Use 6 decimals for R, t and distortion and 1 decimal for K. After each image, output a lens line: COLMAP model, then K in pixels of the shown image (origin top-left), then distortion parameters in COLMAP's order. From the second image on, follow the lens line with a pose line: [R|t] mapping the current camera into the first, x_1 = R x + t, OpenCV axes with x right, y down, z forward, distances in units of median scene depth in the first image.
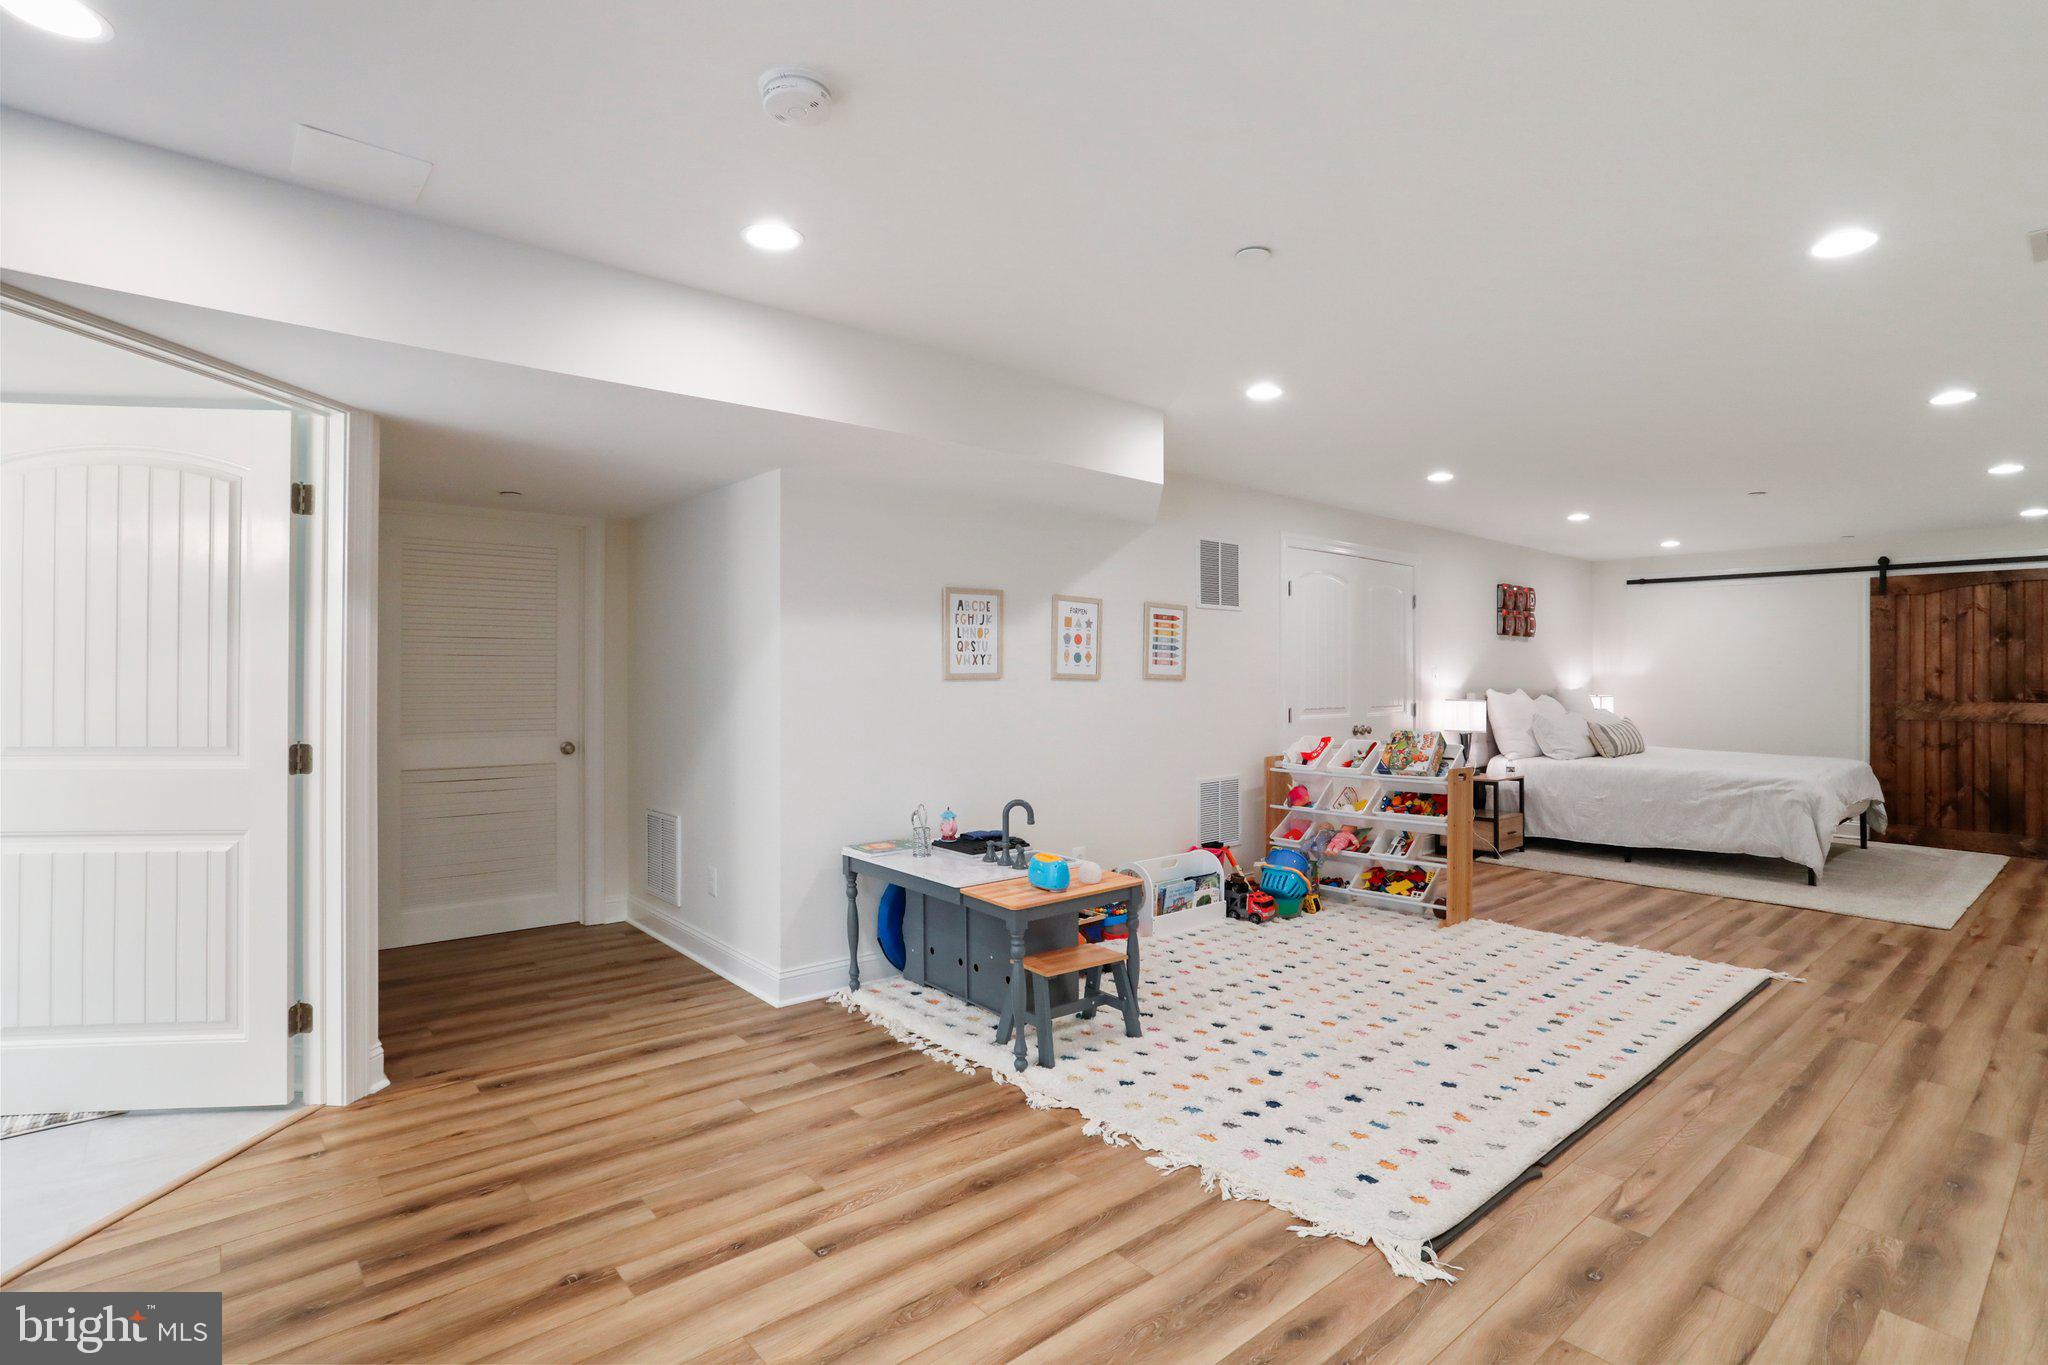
lens RADIAL K [[1015.7, 0, 1024.0], [0, 1015.7, 682.5], [0, 0, 1]] dist [-0.038089, 0.026686]
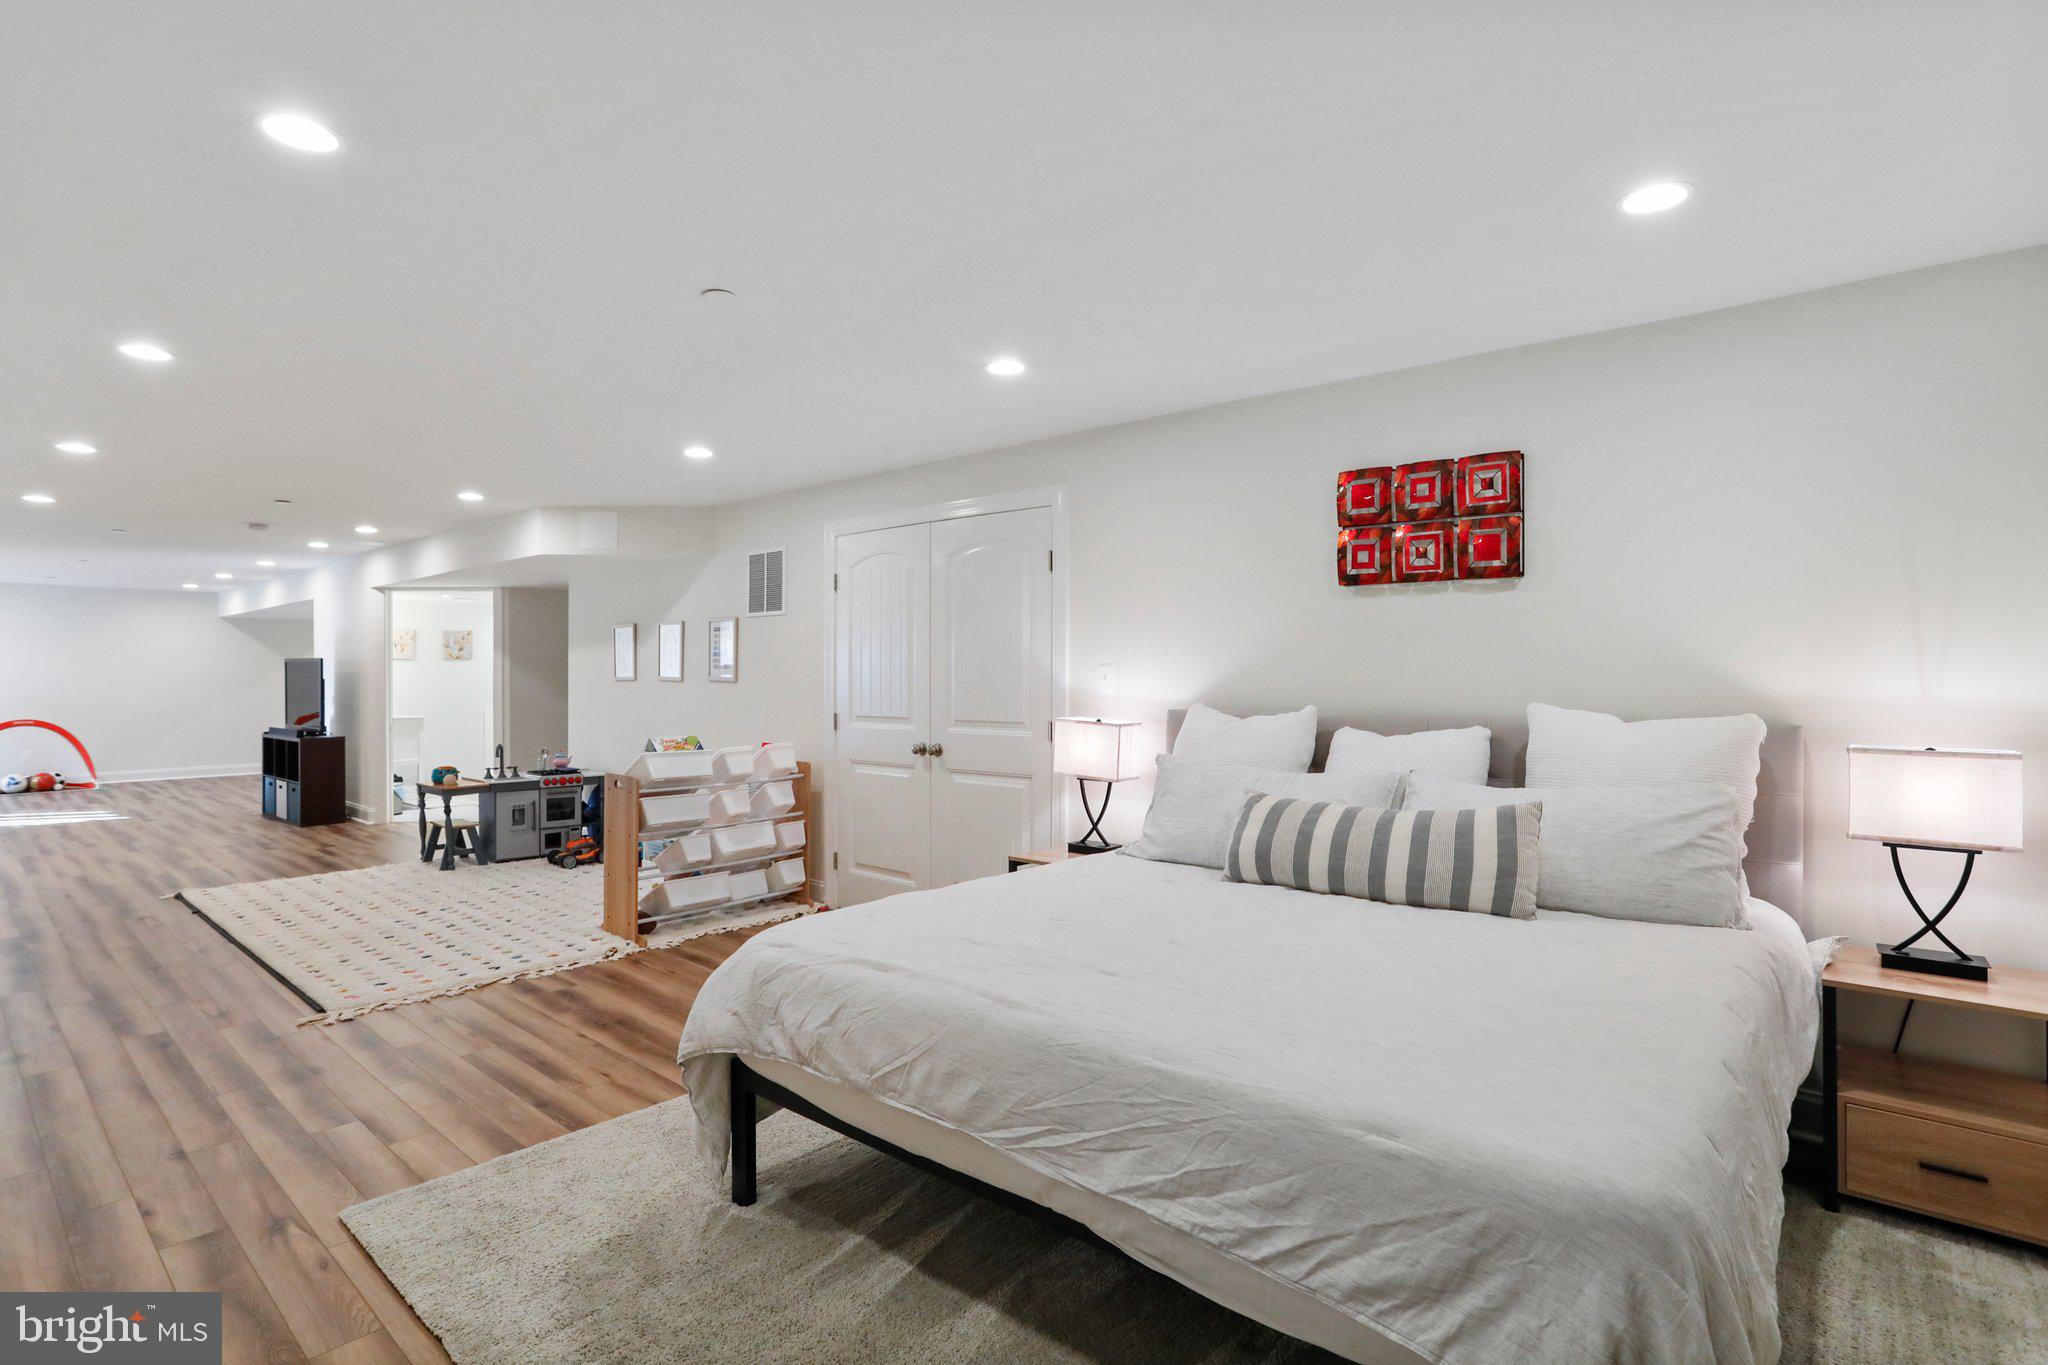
lens RADIAL K [[1042.2, 0, 1024.0], [0, 1042.2, 682.5], [0, 0, 1]] dist [-0.062779, -0.000456]
pose [[0.121578, 0.005264, -0.992568, 1.050533], [-0.001787, 0.999985, 0.005085, -0.007347], [0.992580, 0.001155, 0.121586, 0.917335]]
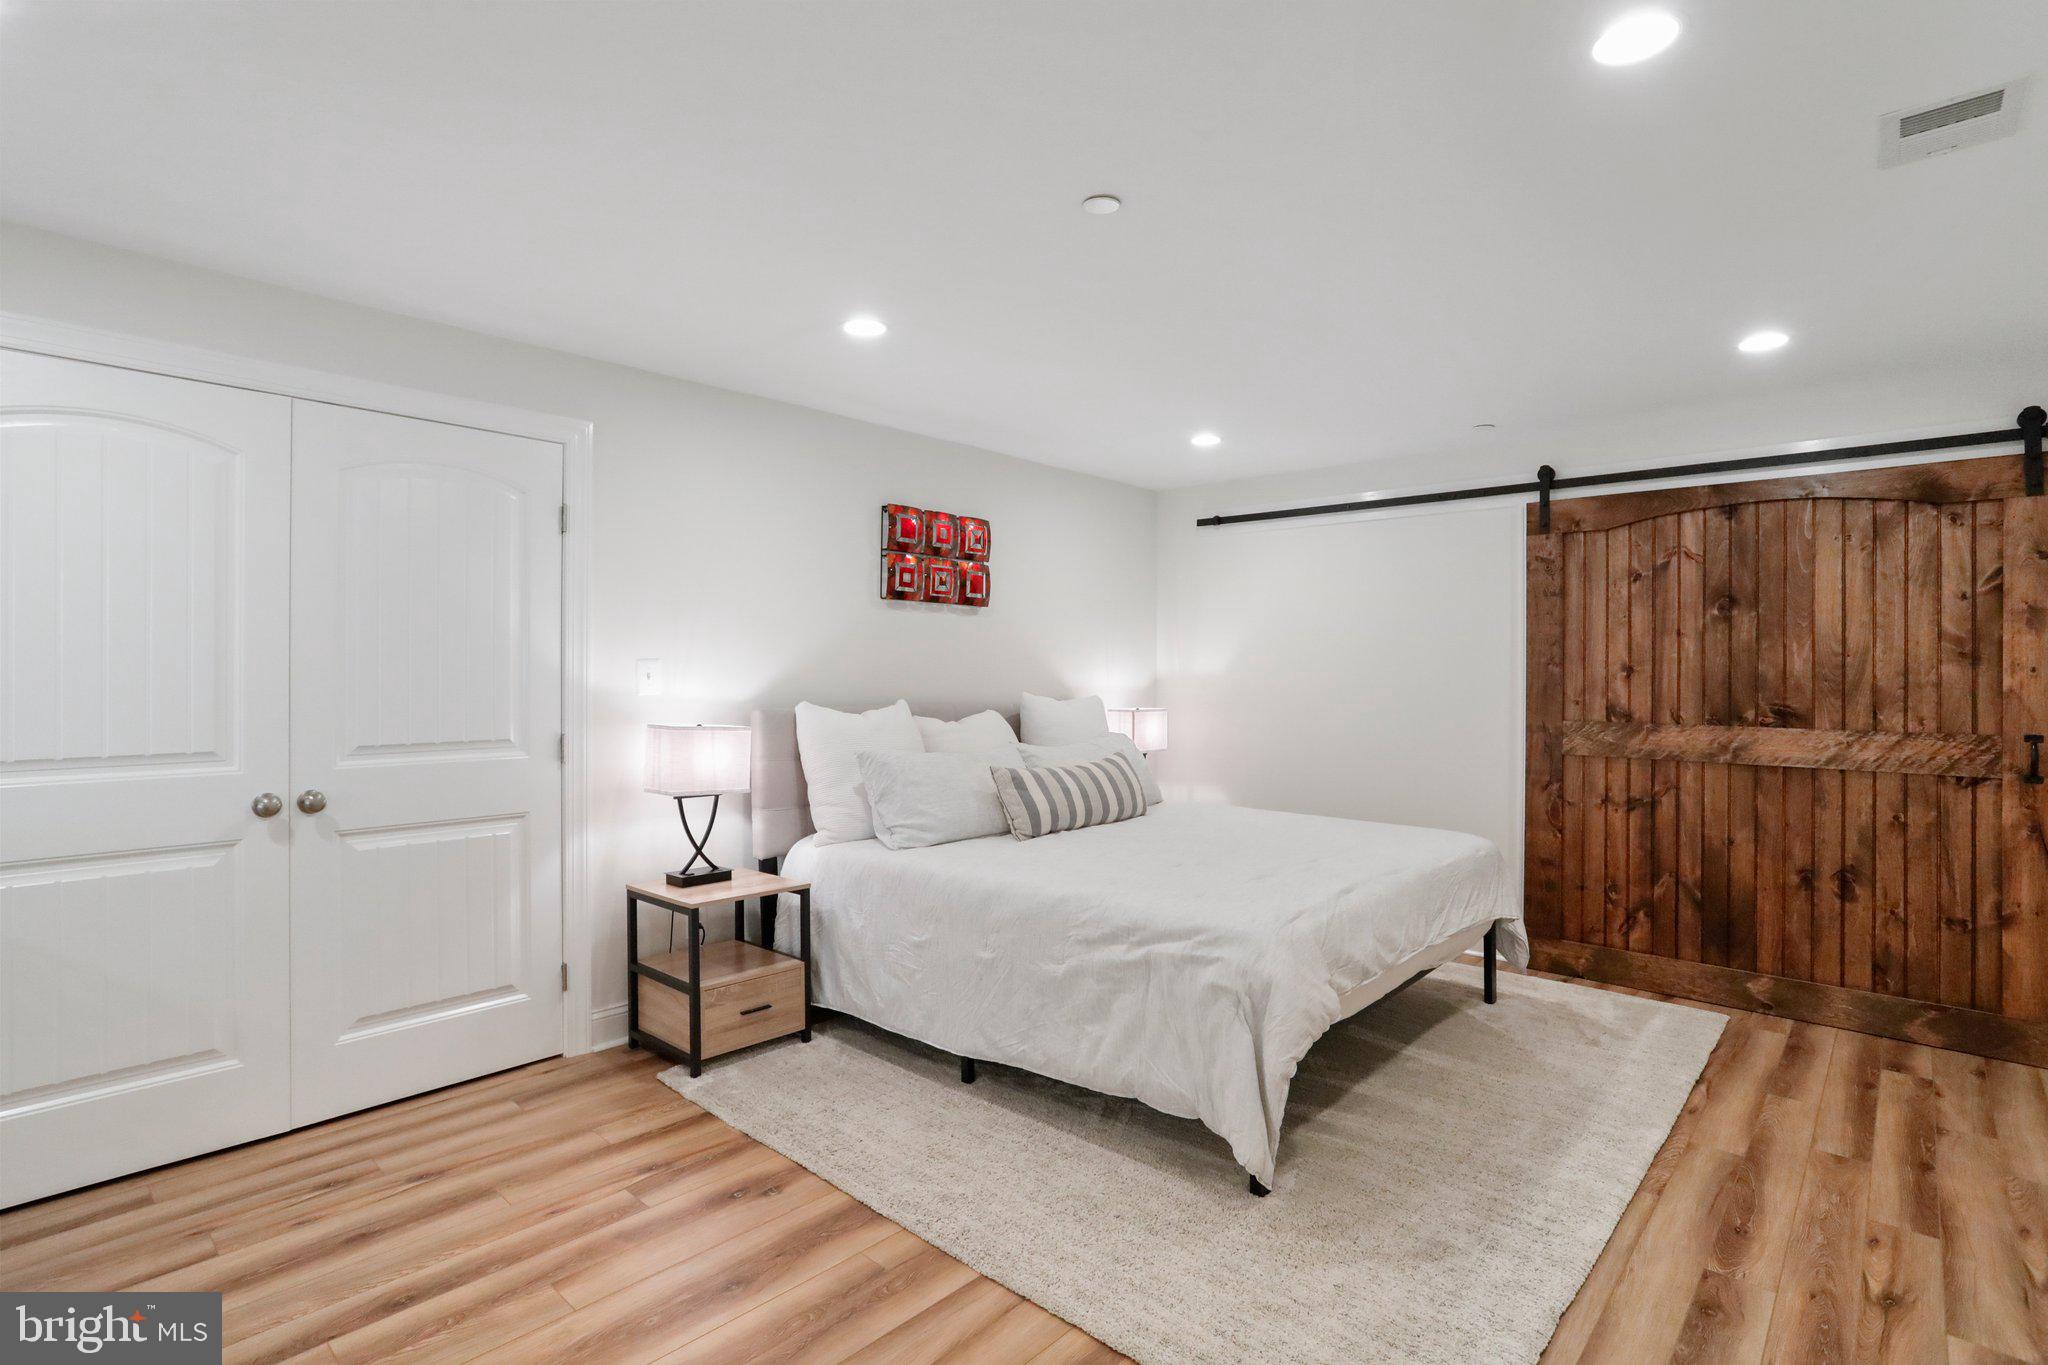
lens RADIAL K [[1015.7, 0, 1024.0], [0, 1015.7, 682.5], [0, 0, 1]] dist [-0.038089, 0.026686]
pose [[0.993353, 0.000170, 0.115104, 0.524954], [-0.000586, 0.999993, 0.003587, -0.005439], [-0.115103, -0.003631, 0.993347, 0.492514]]
